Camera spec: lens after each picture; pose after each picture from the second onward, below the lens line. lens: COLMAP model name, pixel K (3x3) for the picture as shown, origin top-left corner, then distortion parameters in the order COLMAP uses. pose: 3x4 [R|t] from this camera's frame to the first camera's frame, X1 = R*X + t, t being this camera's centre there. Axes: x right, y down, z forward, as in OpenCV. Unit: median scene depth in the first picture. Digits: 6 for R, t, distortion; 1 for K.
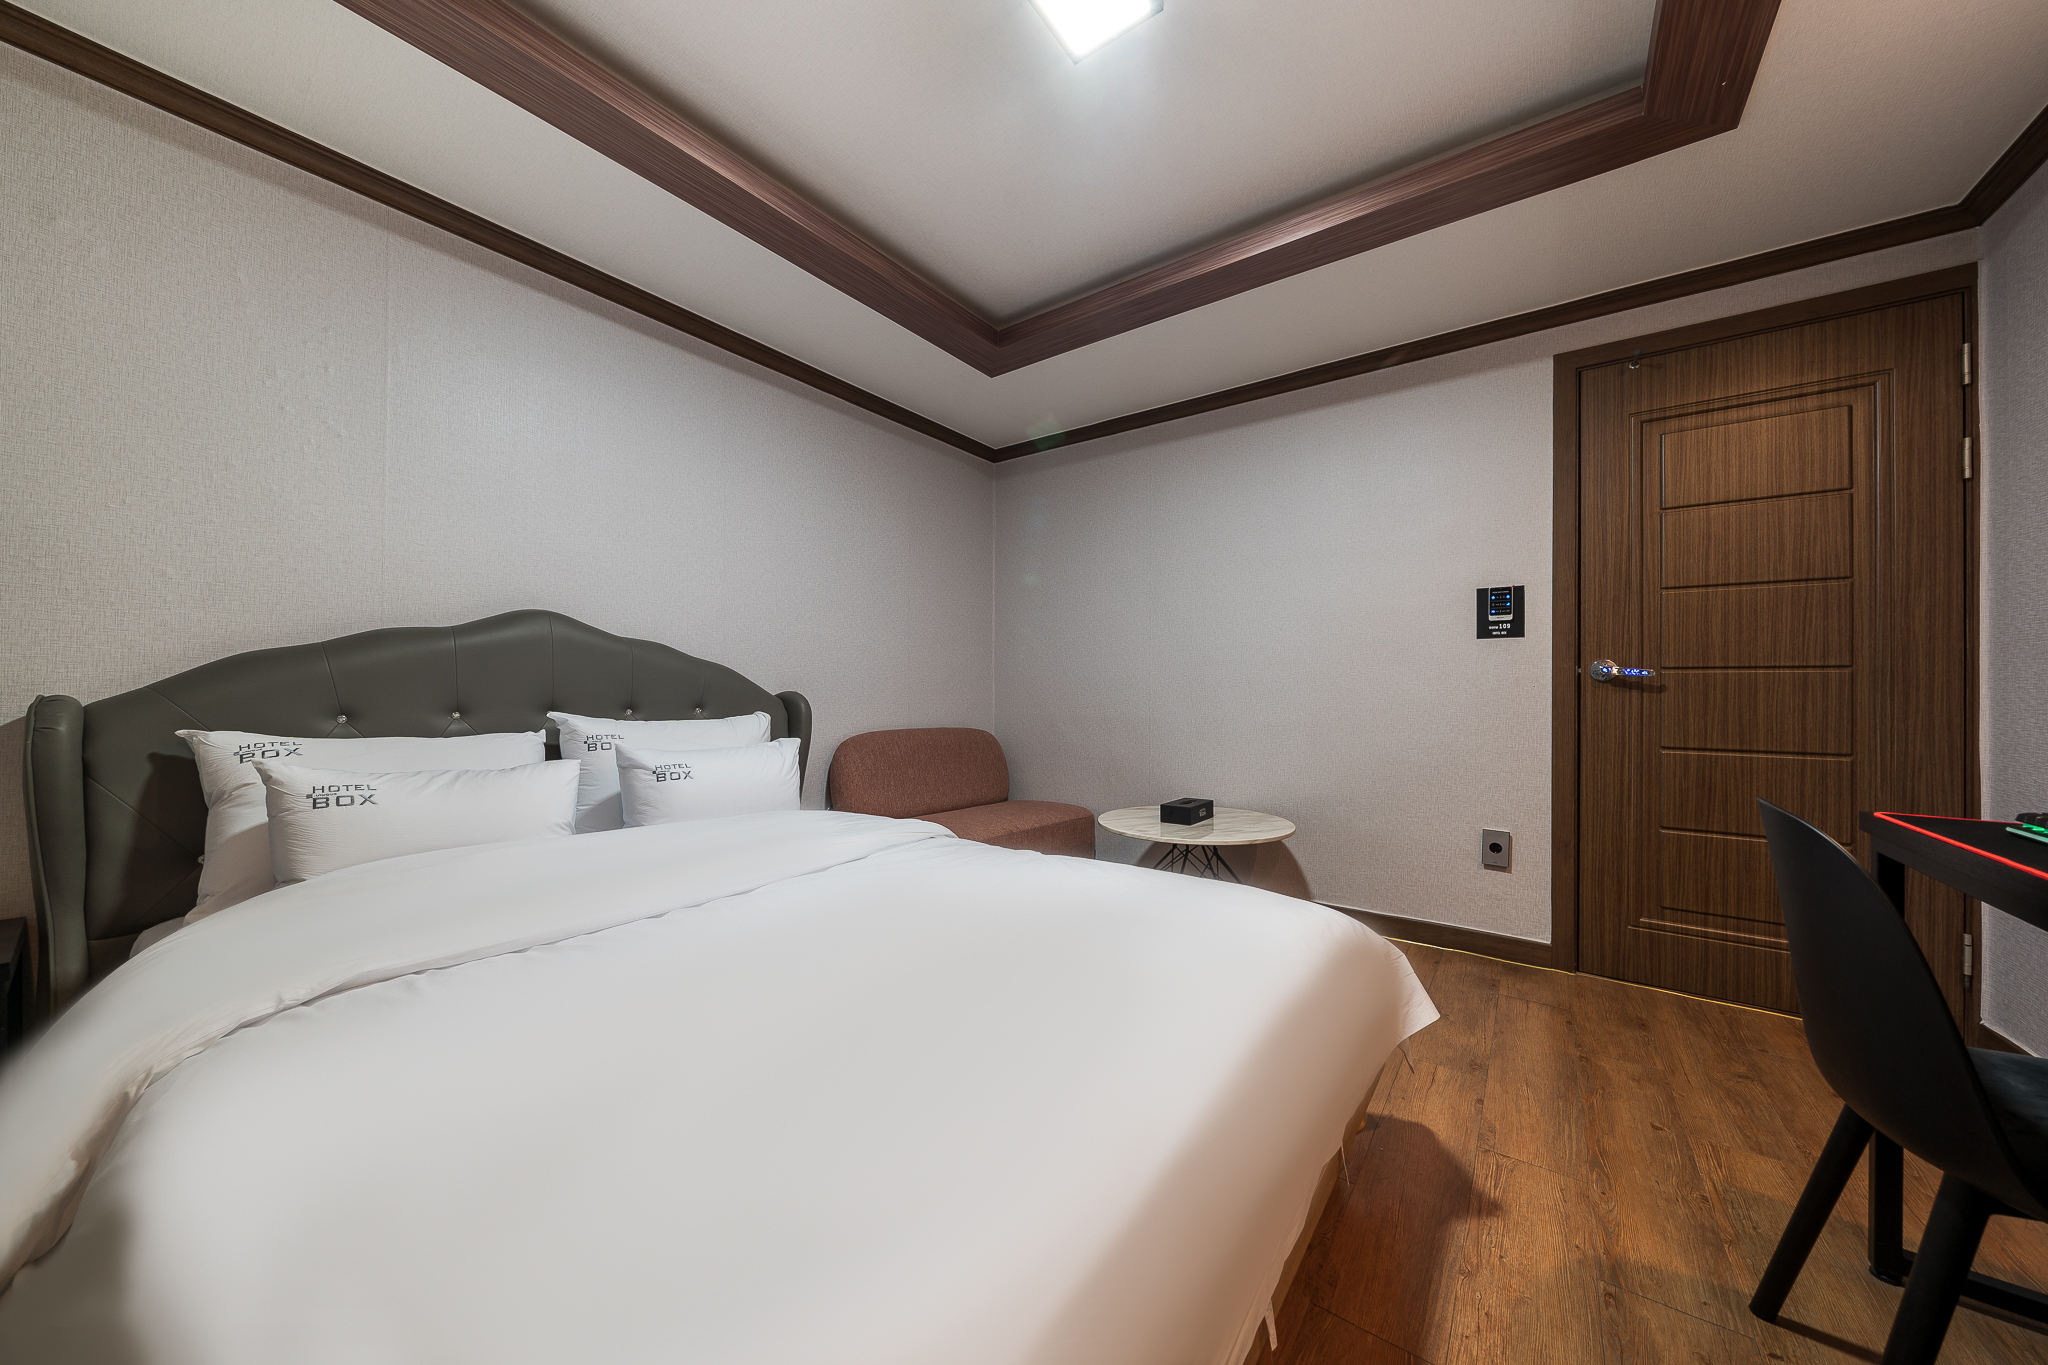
lens RADIAL K [[693.5, 0, 1018.3], [0, 693.5, 689.0], [0, 0, 1]] dist [-0.010682, 0.000055]
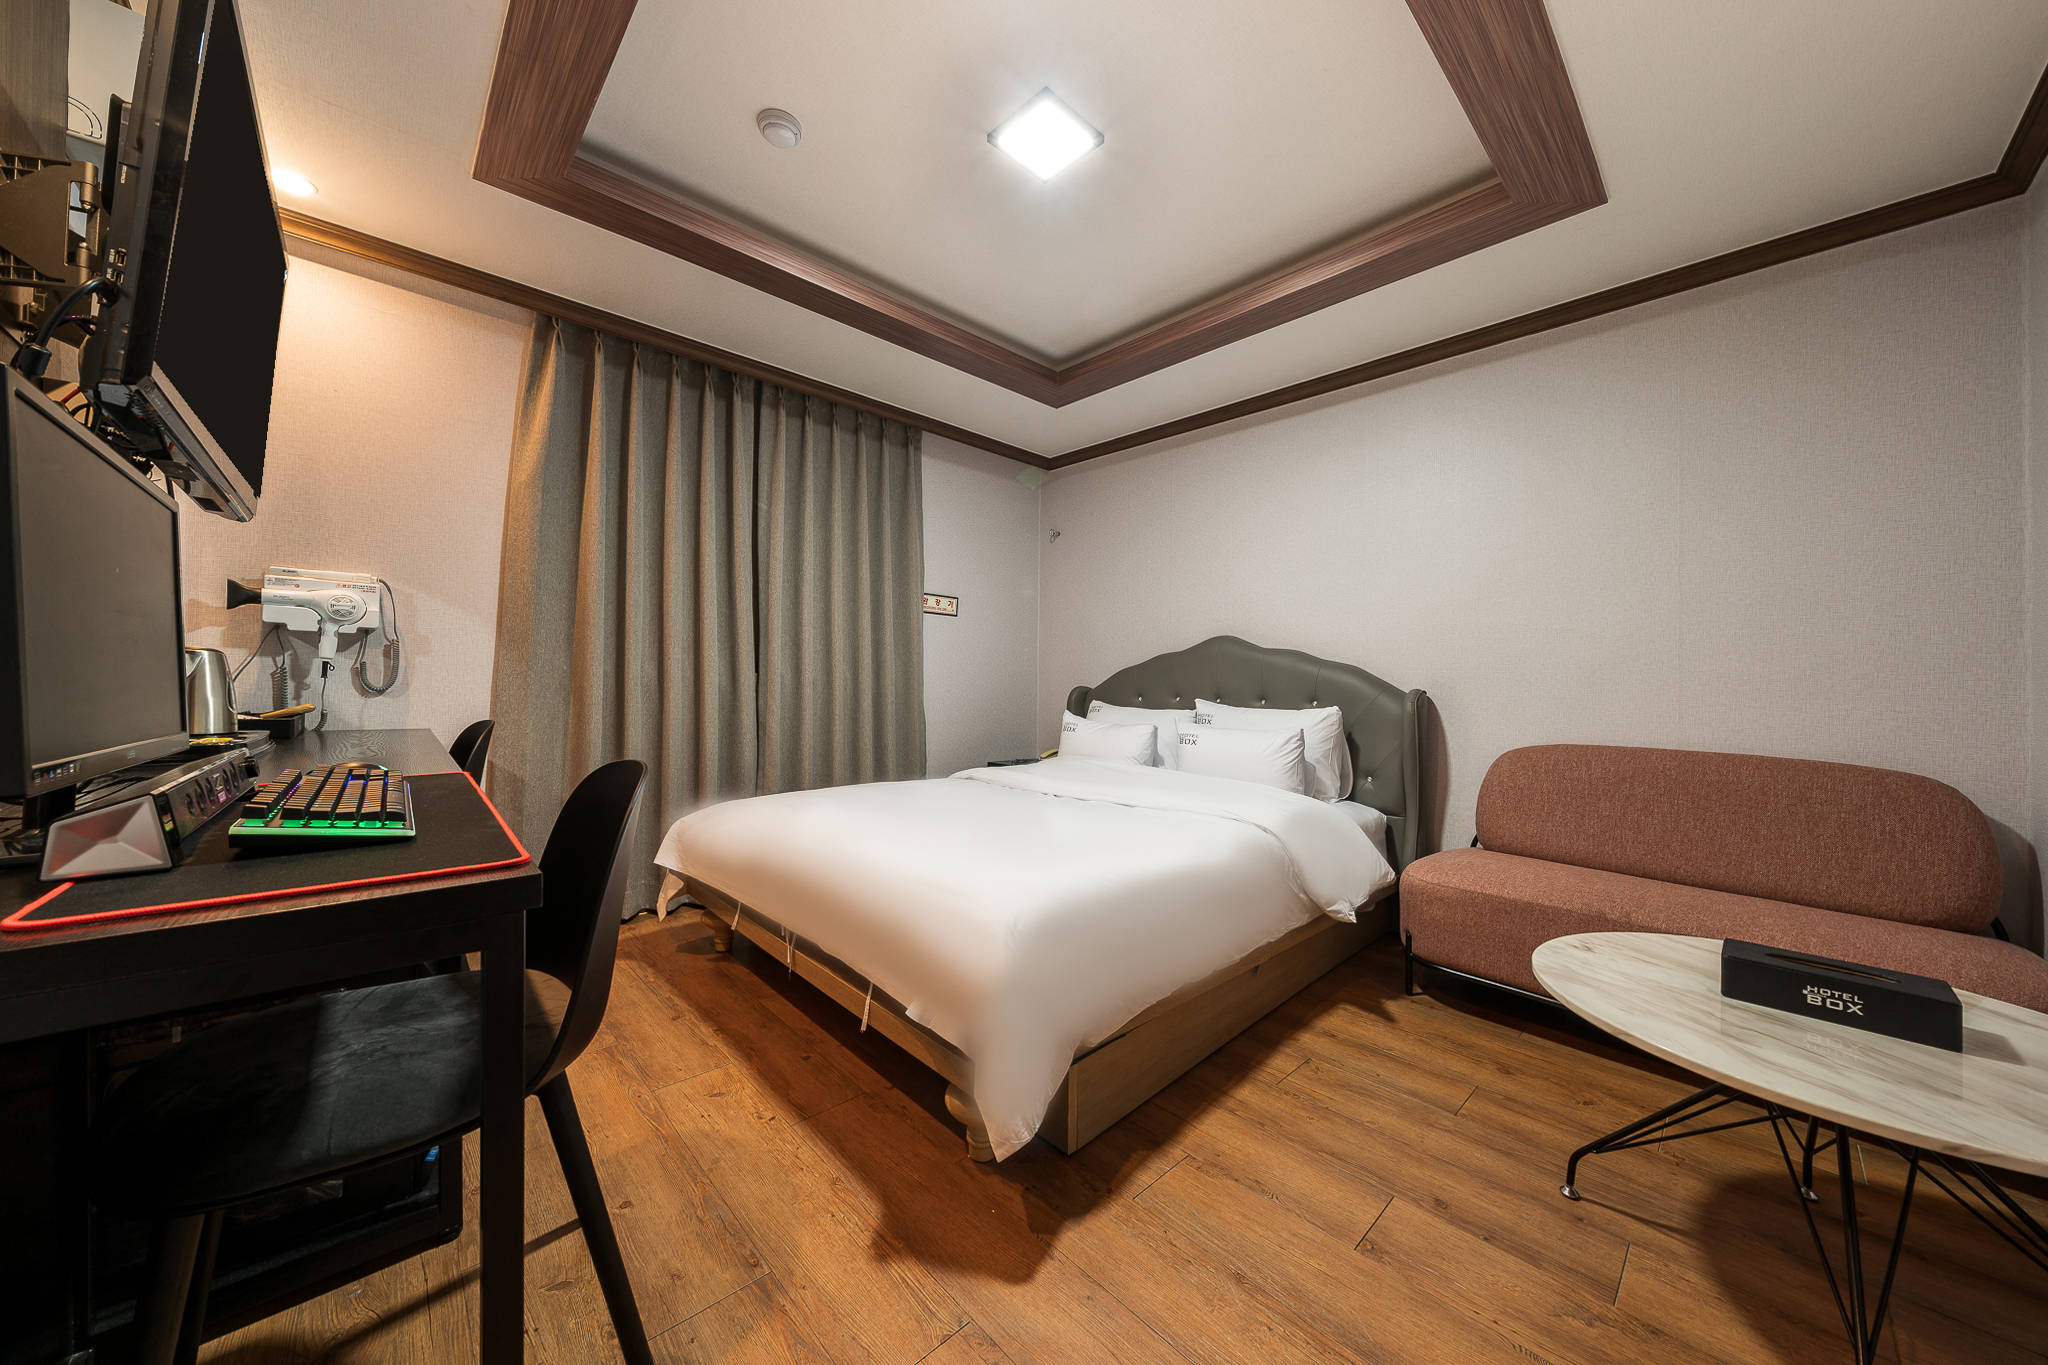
lens RADIAL K [[693.5, 0, 1018.3], [0, 693.5, 689.0], [0, 0, 1]] dist [-0.010682, 0.000055]
pose [[-0.172328, -0.004418, -0.985030, 0.692784], [-0.010556, 0.999941, -0.002638, 0.012410], [0.984983, 0.009943, -0.172364, 0.594147]]
